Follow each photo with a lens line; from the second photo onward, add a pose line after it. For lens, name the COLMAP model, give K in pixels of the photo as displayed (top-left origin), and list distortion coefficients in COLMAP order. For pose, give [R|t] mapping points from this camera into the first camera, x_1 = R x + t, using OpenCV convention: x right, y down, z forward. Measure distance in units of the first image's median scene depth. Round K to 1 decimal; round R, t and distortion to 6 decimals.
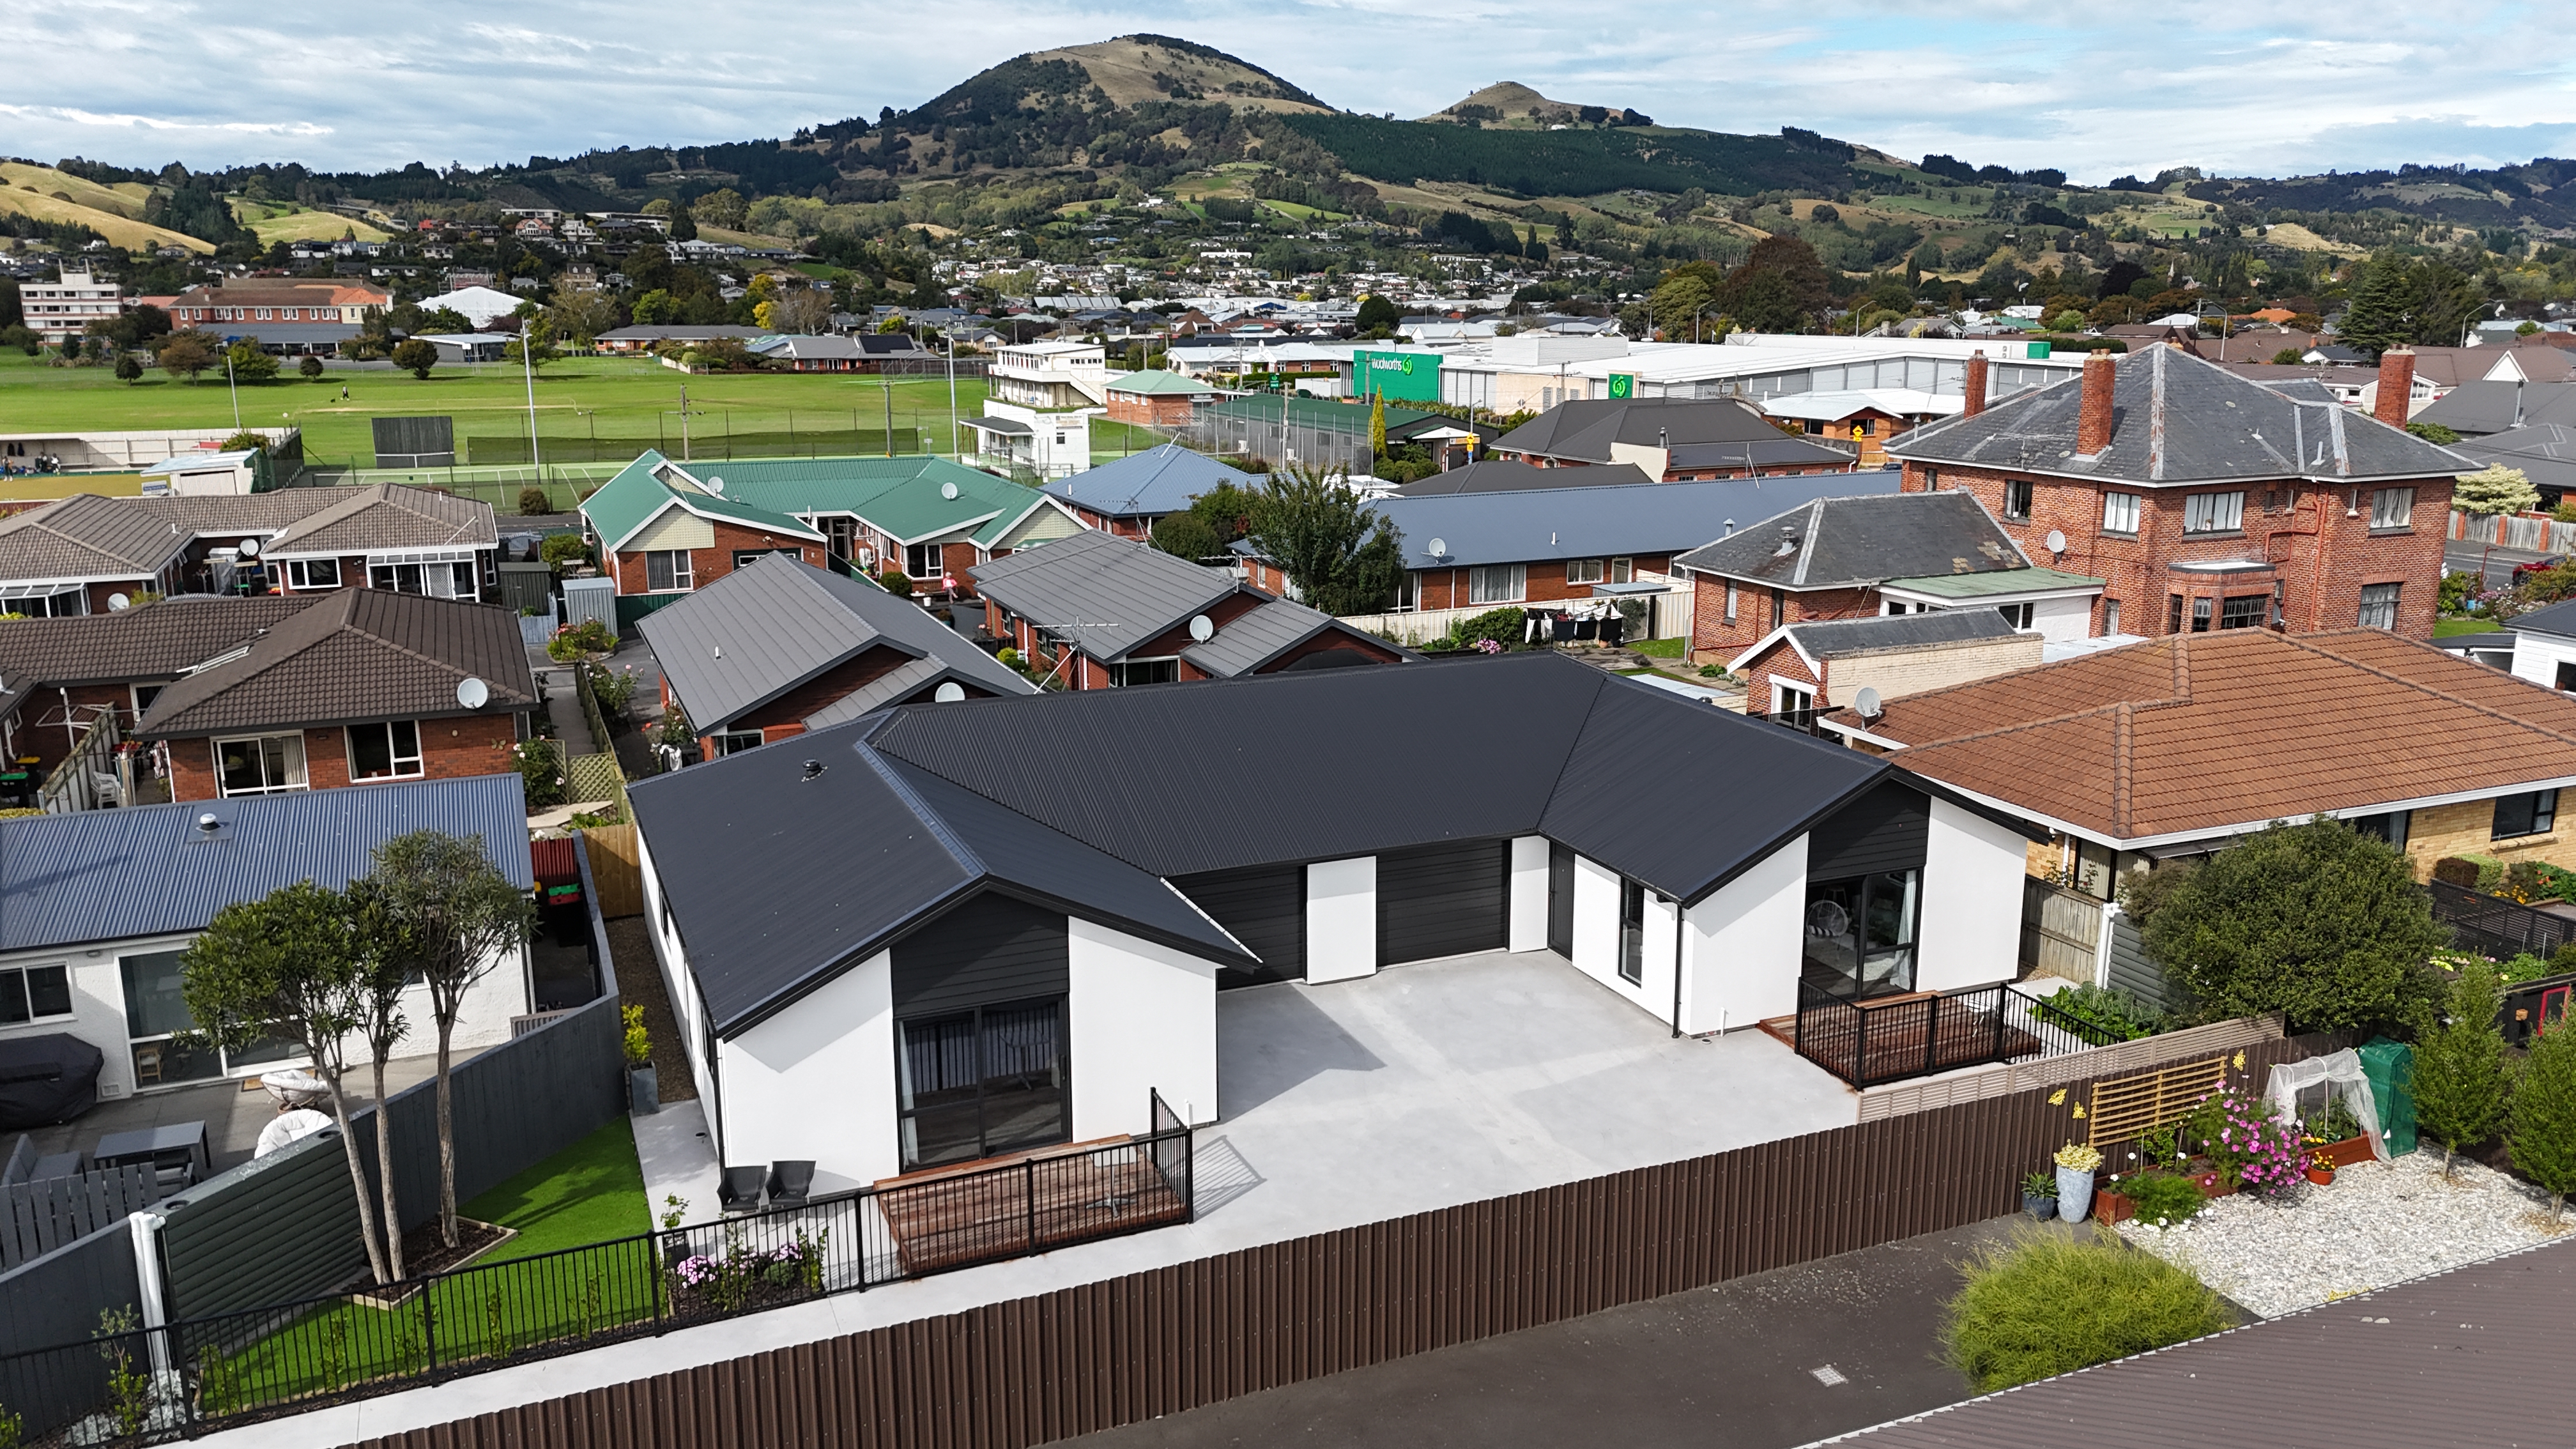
lens RADIAL K [[1879.6, 0, 1288.0], [0, 1879.6, 724.5], [0, 0, 1]] dist [0.066946, -0.056174]
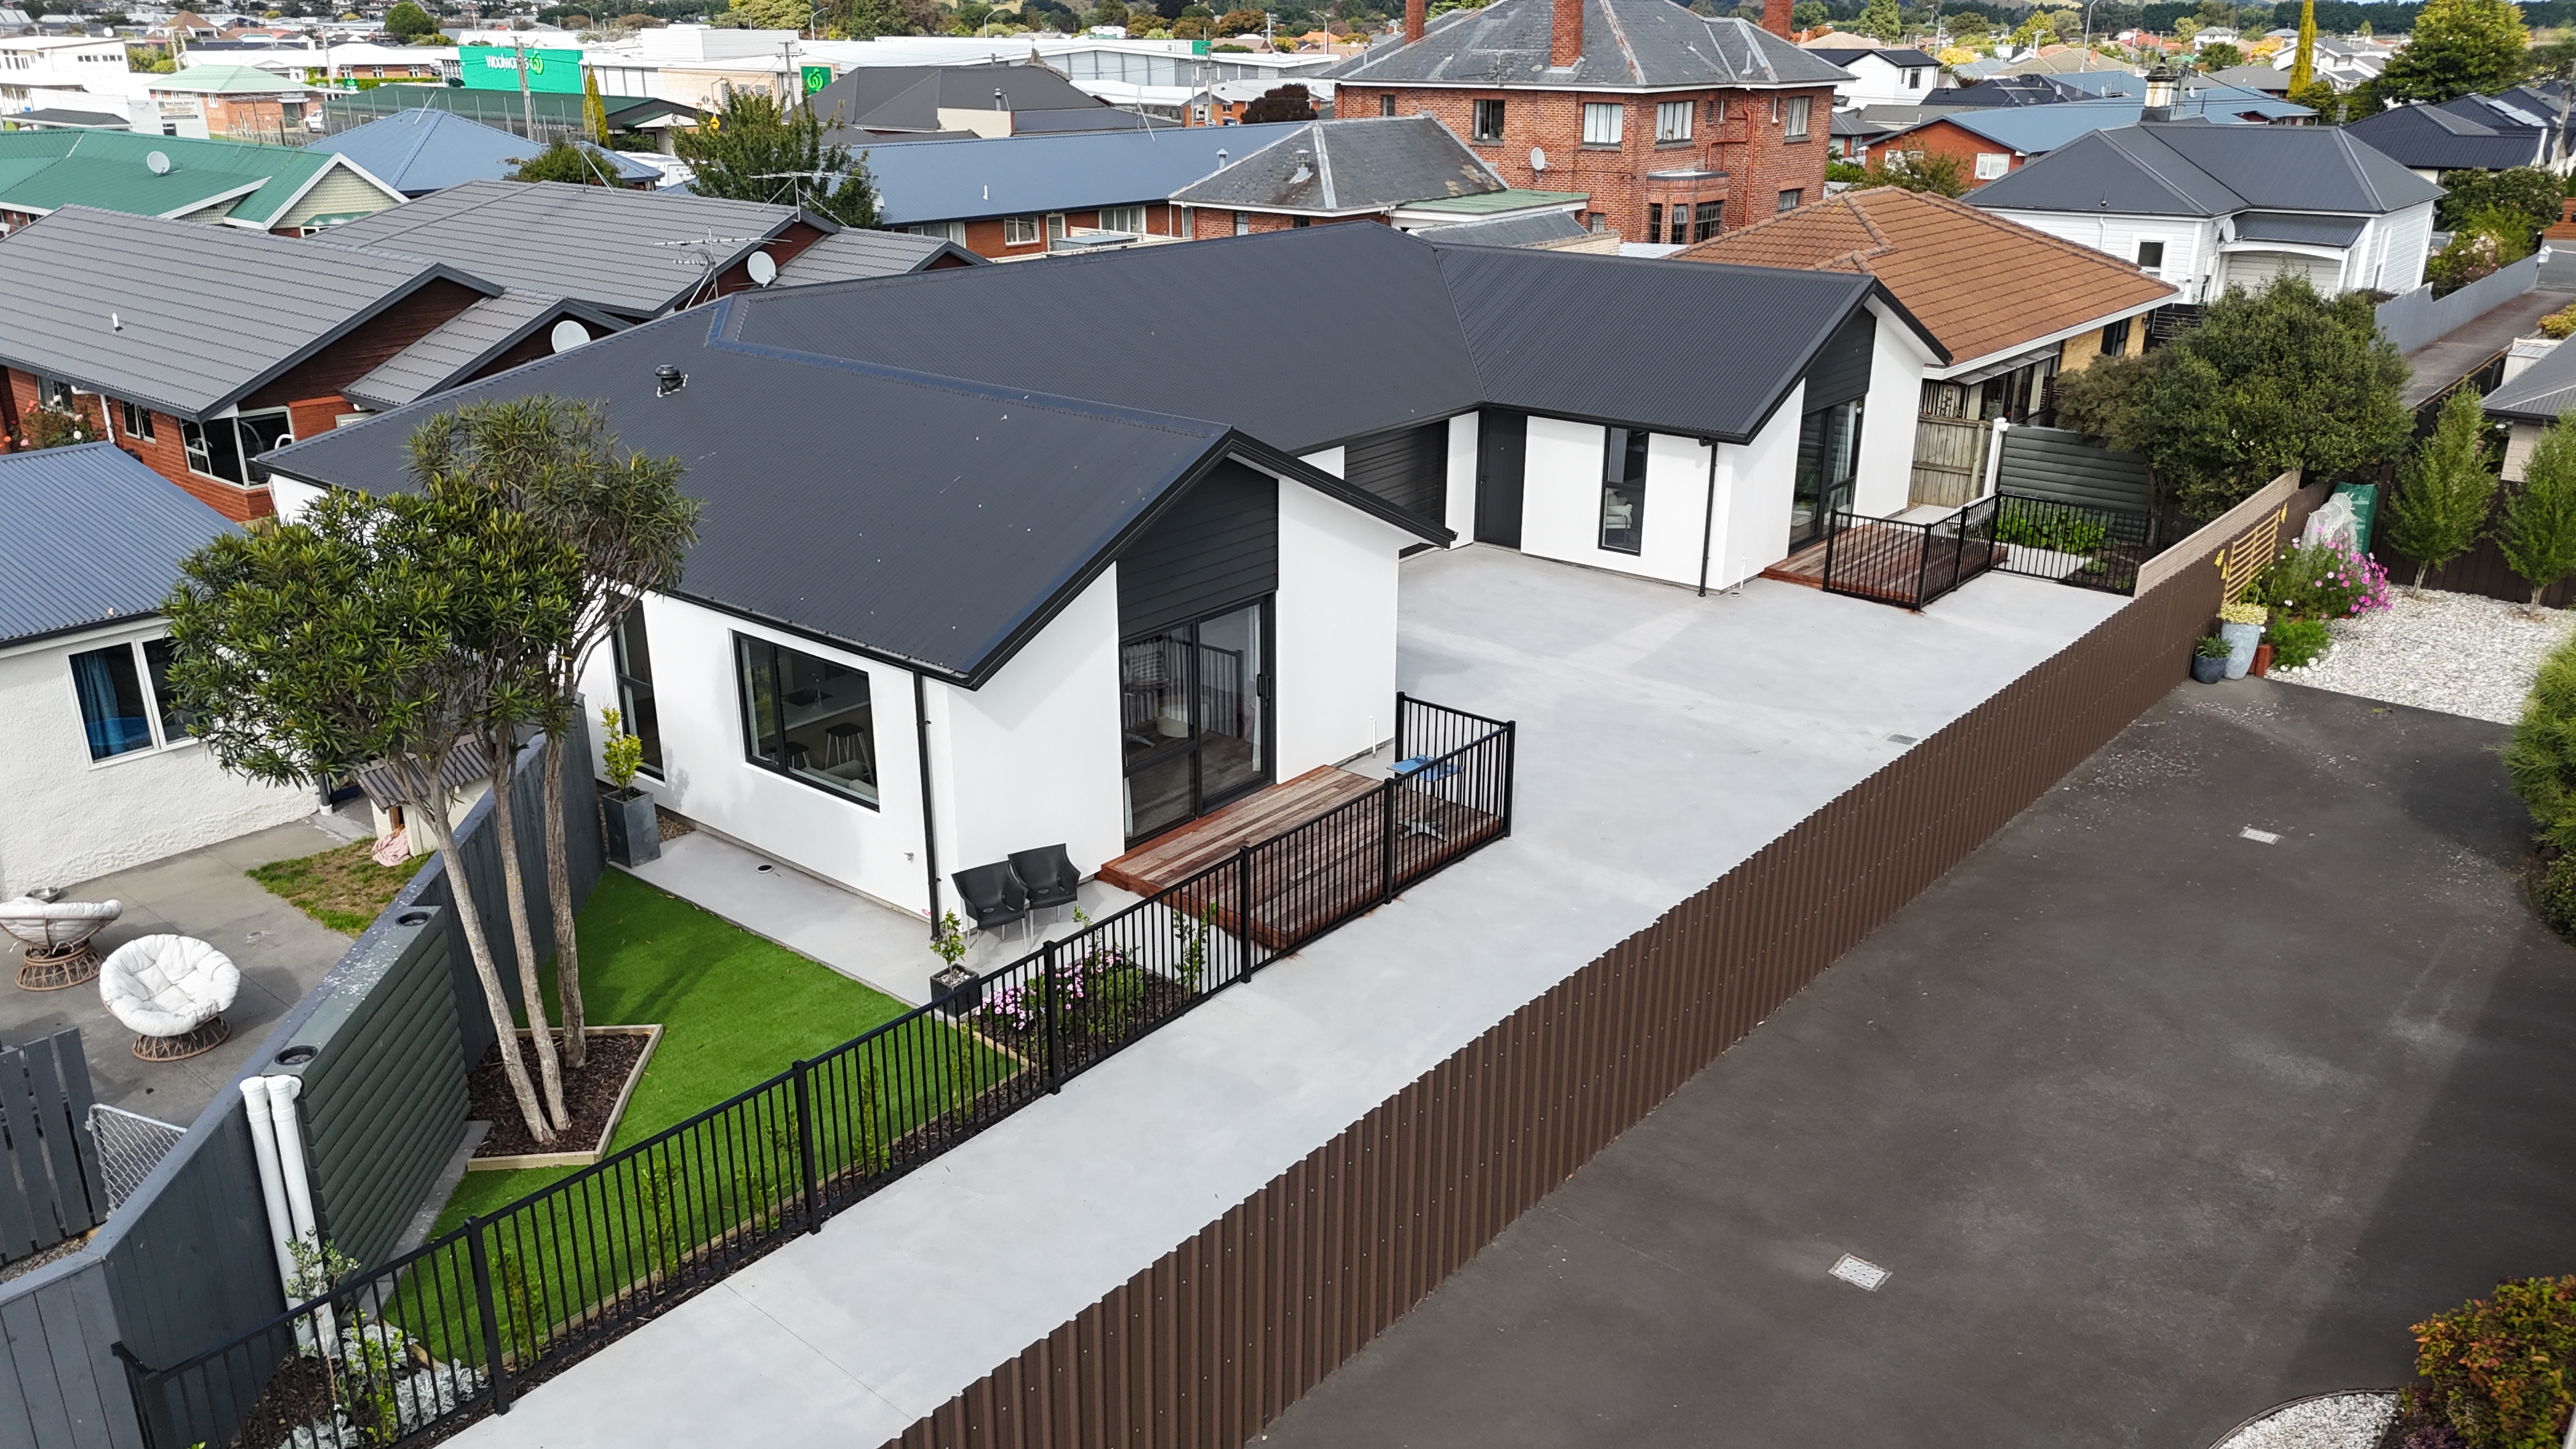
lens RADIAL K [[1904.3, 0, 1288.0], [0, 1904.3, 724.5], [0, 0, 1]] dist [0.067983, -0.075072]
pose [[0.889301, -0.153676, 0.430730, -0.202394], [0.098561, 0.984121, 0.147621, 0.036750], [-0.446576, -0.088826, 0.890326, 0.135312]]
